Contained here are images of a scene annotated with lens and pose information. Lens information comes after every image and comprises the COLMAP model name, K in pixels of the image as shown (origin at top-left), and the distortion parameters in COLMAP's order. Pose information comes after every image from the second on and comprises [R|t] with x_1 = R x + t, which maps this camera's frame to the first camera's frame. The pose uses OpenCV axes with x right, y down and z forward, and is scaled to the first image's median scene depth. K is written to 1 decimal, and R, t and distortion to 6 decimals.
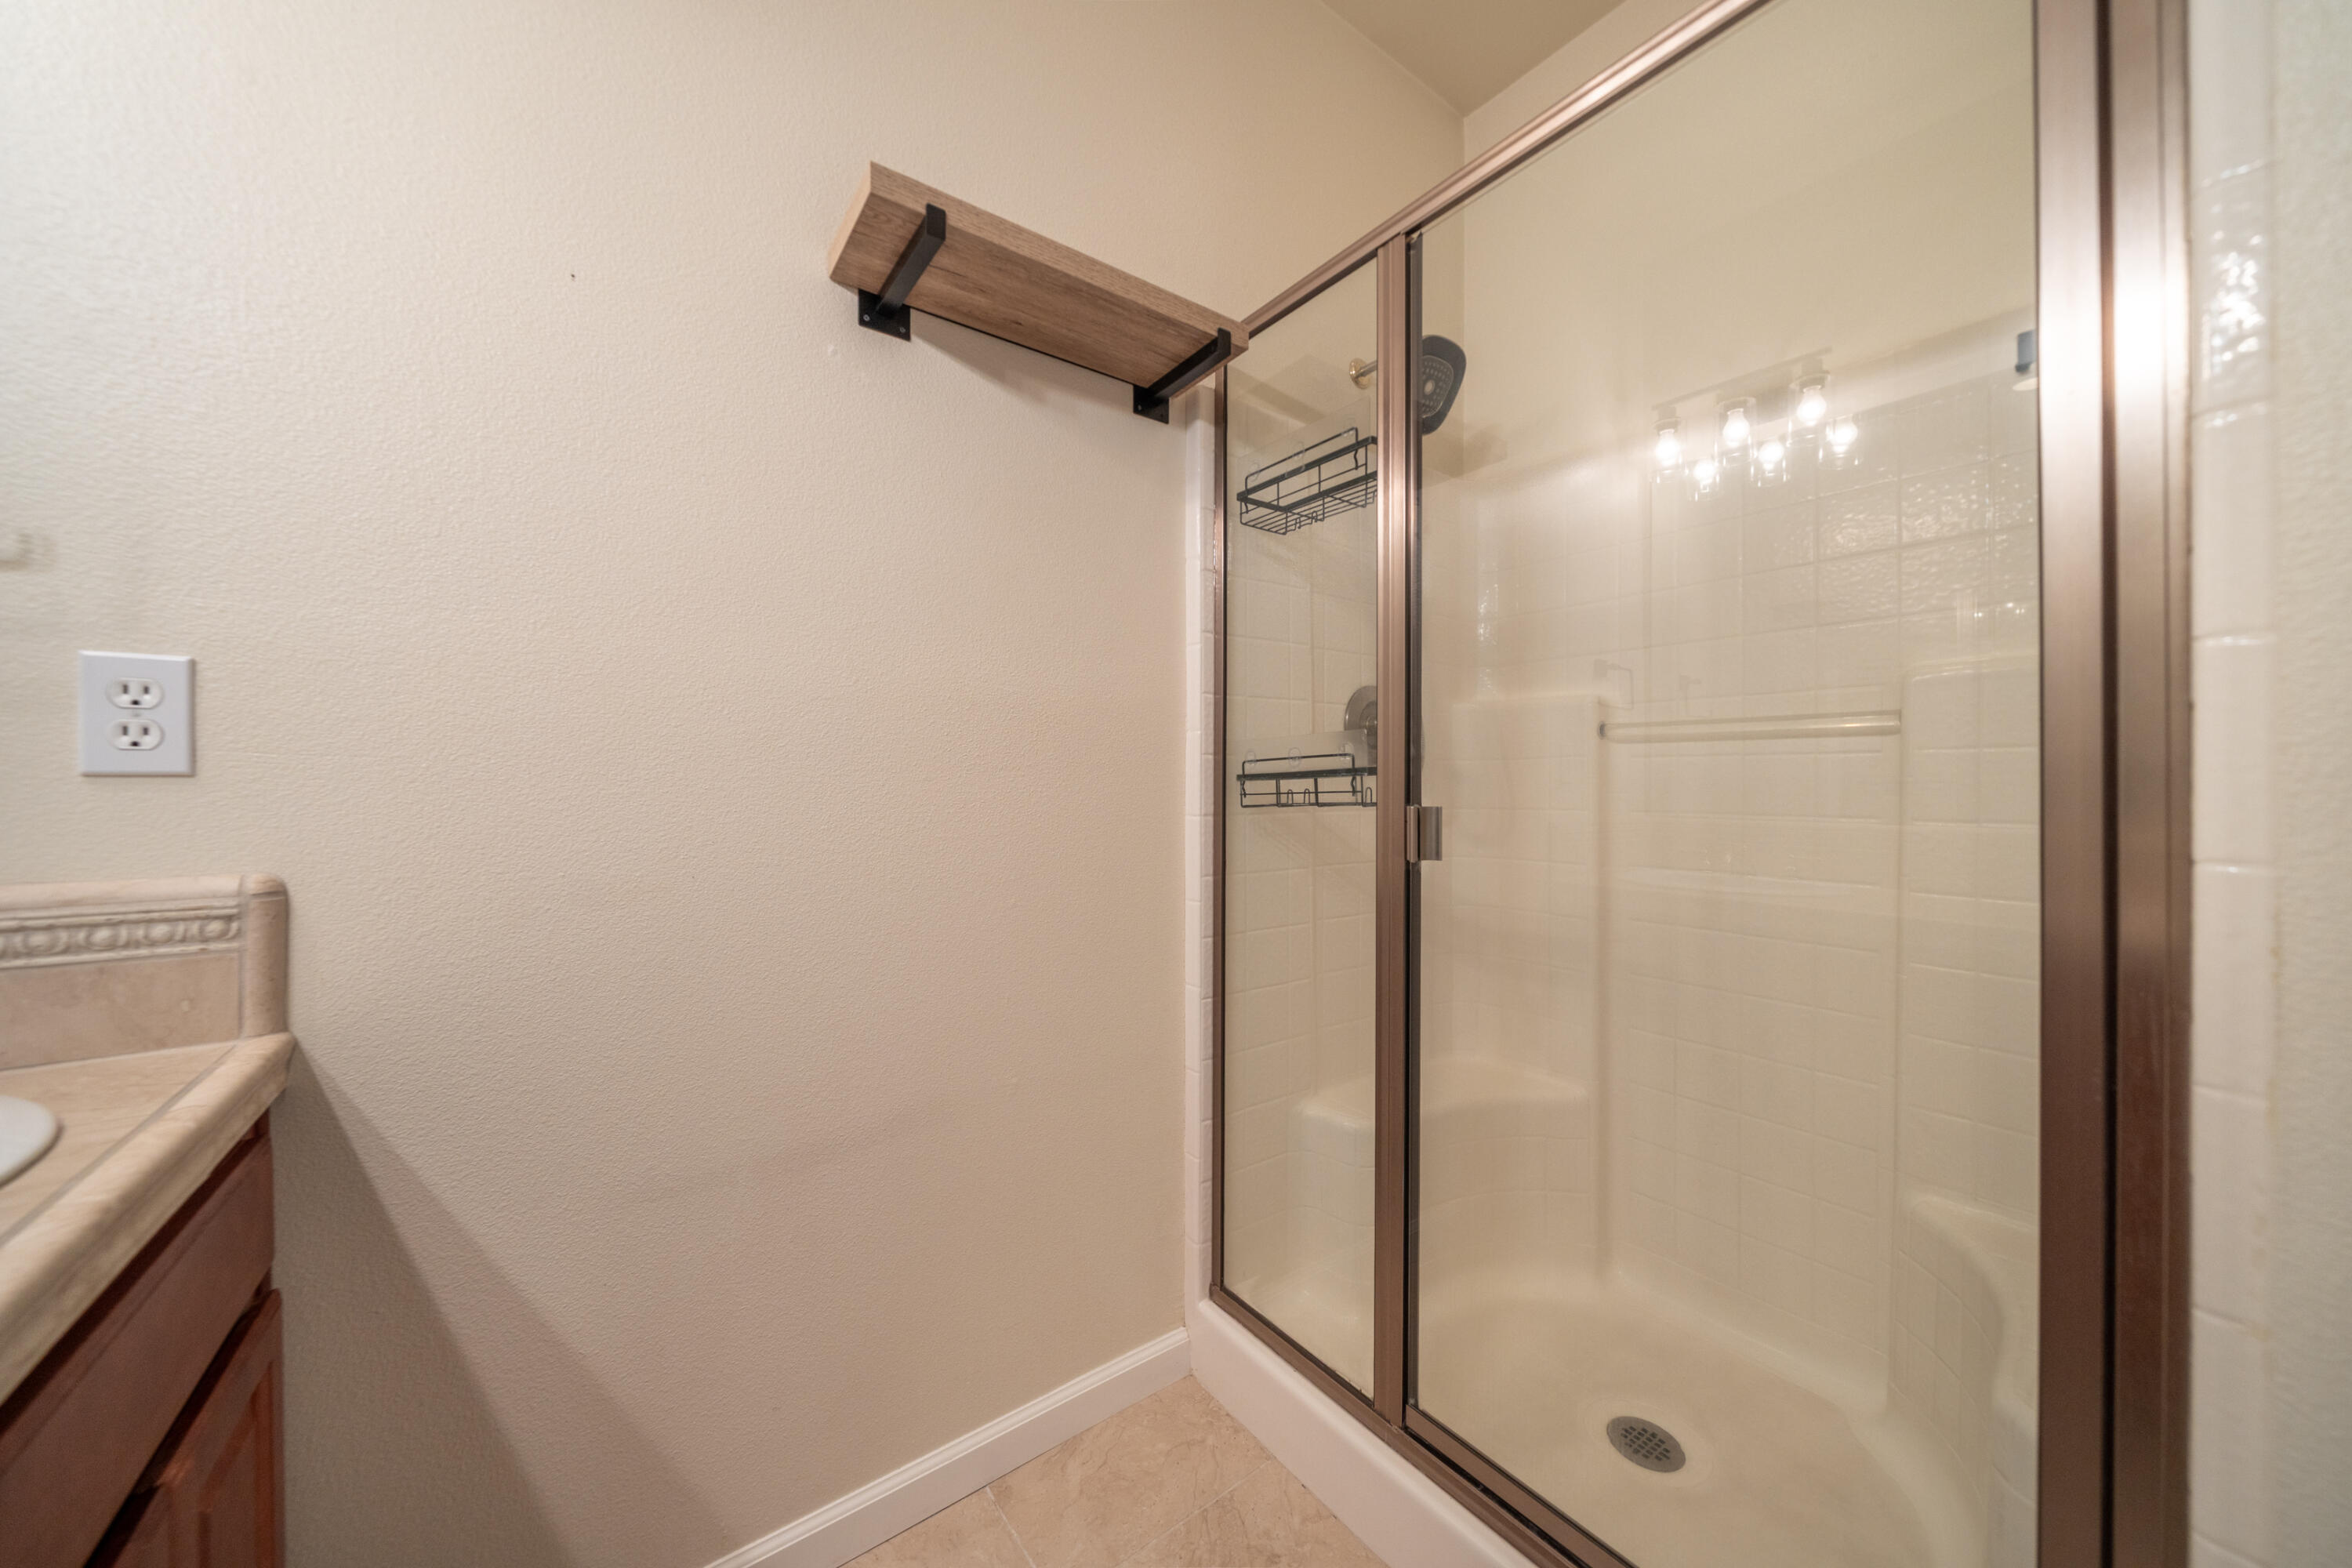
lens RADIAL K [[809.8, 0, 1181.3], [0, 809.8, 780.0], [0, 0, 1]] dist [-0.005207, 0.000109]
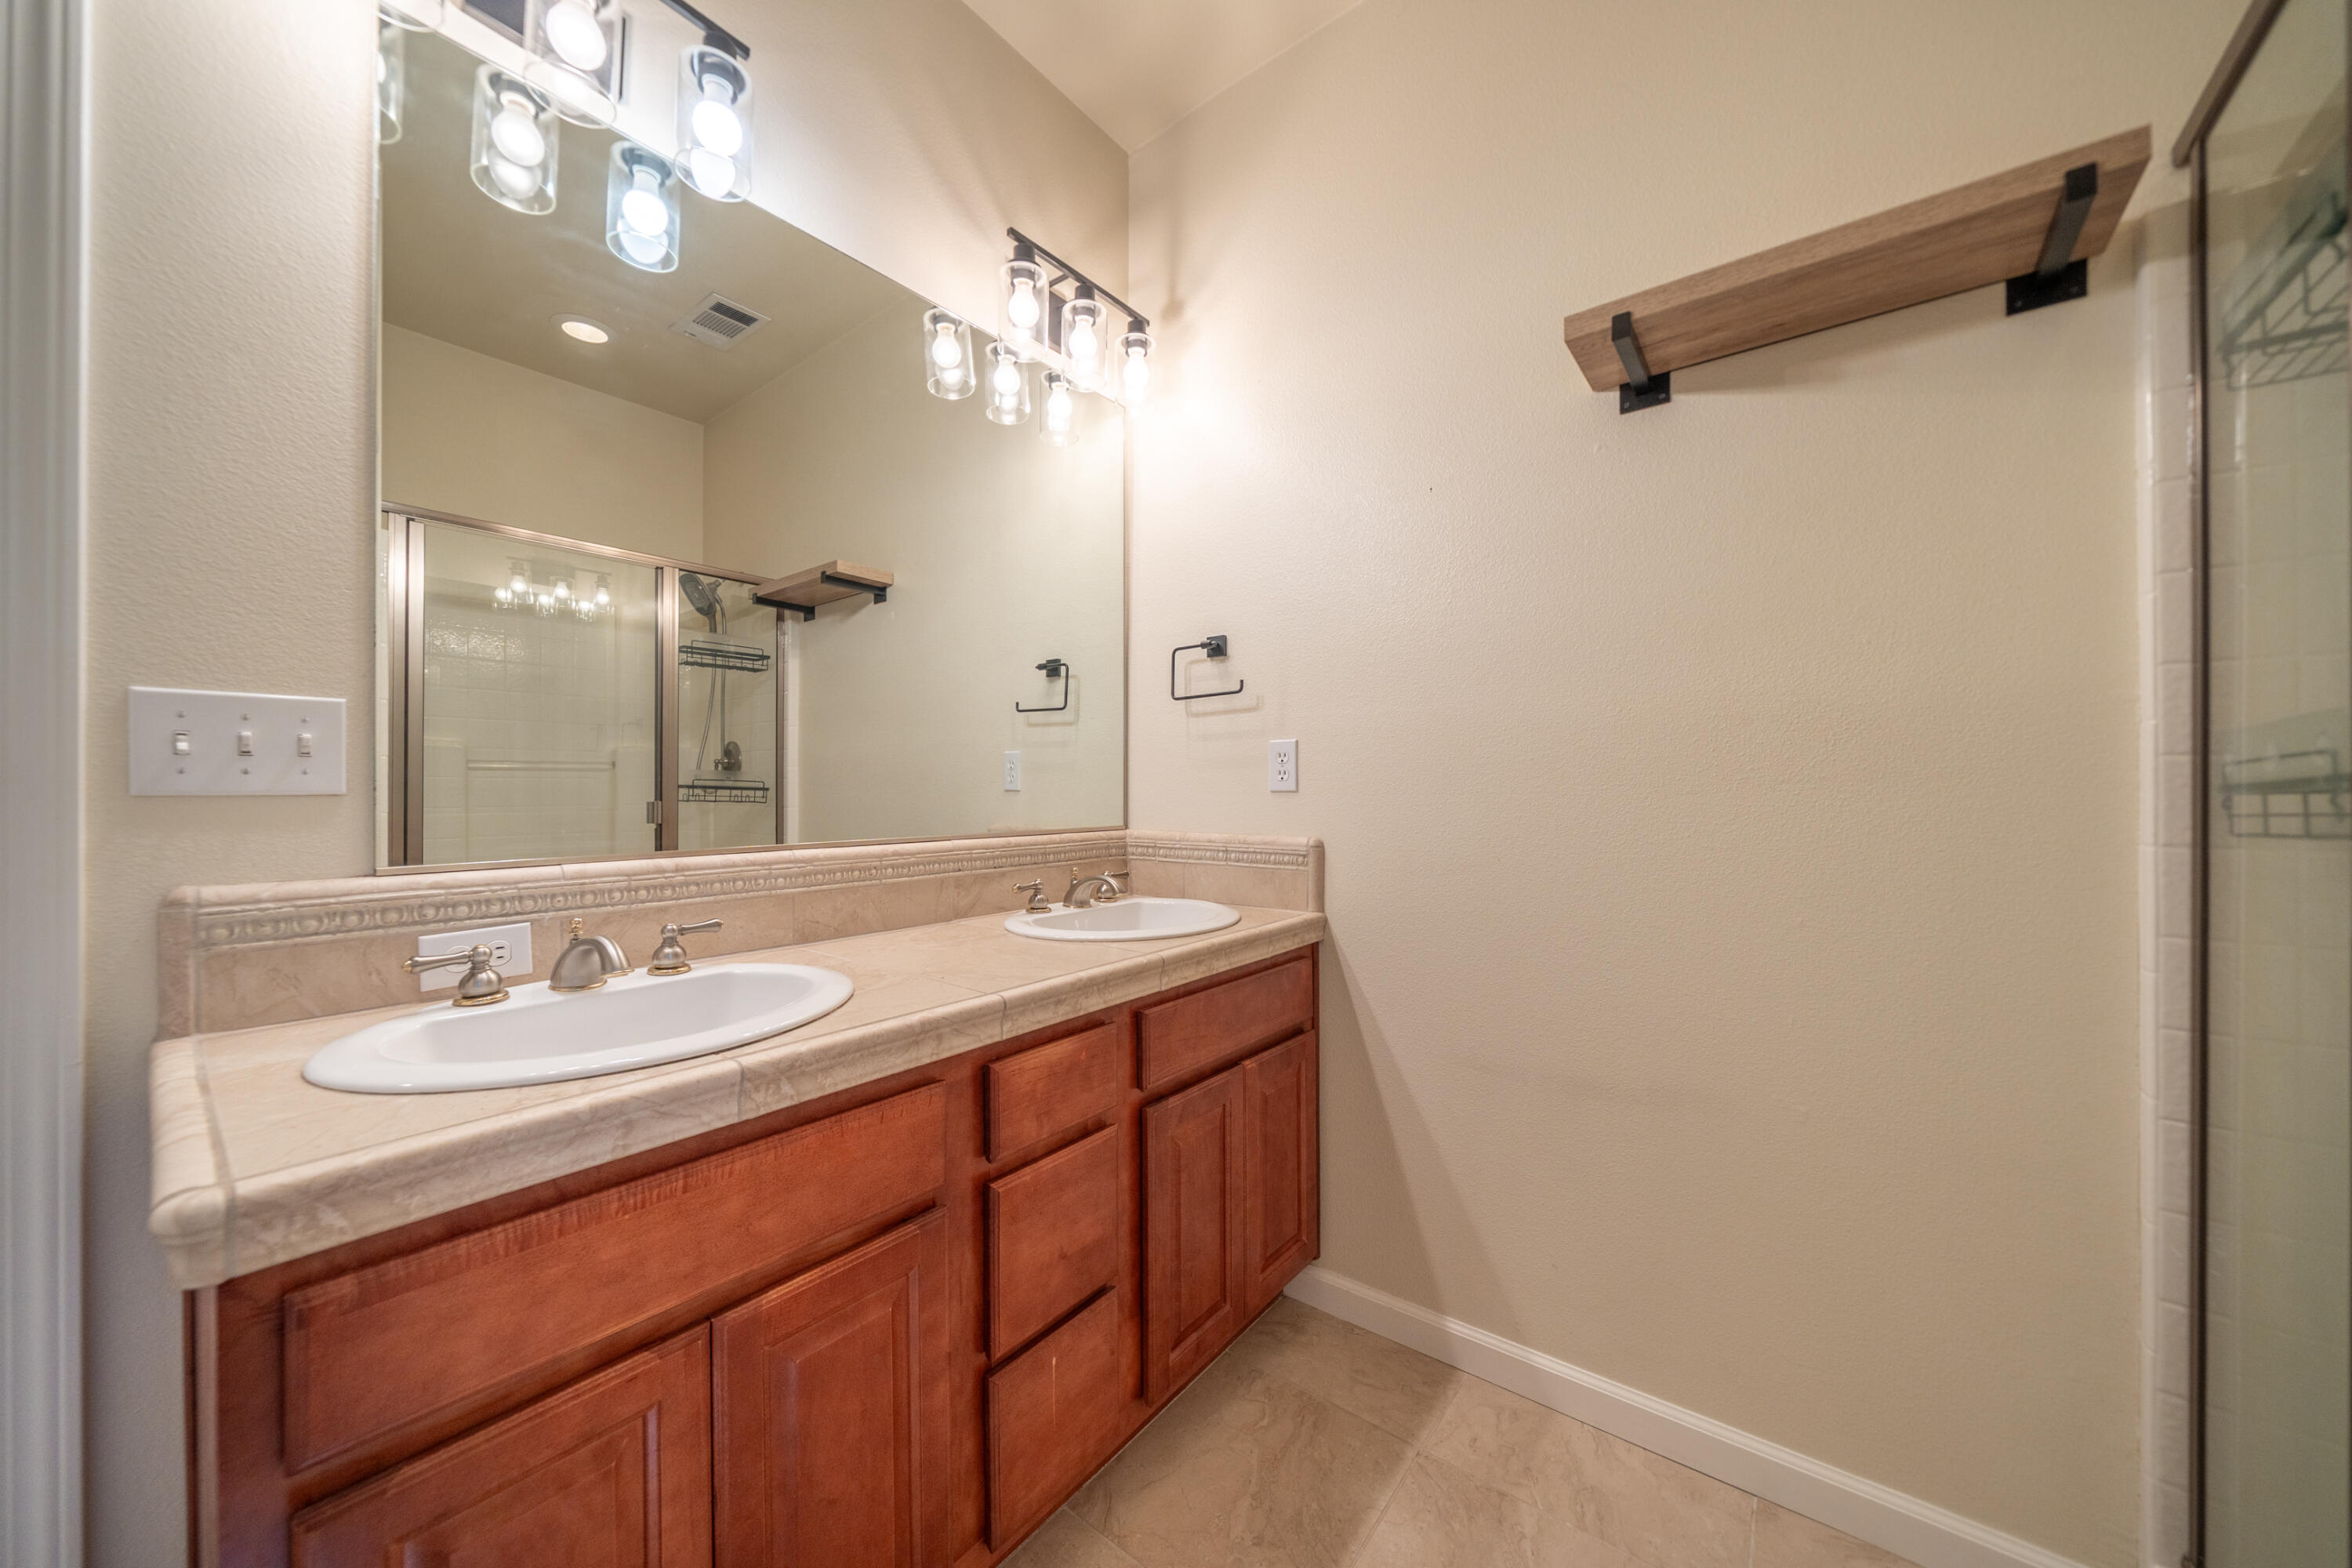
lens RADIAL K [[824.1, 0, 1168.6], [0, 824.1, 784.9], [0, 0, 1]] dist [-0.007064, 0.000260]
pose [[0.259751, -0.006482, -0.965654, 0.633517], [0.004410, 0.999975, -0.005526, -0.009252], [0.965666, -0.002824, 0.259773, 0.033982]]
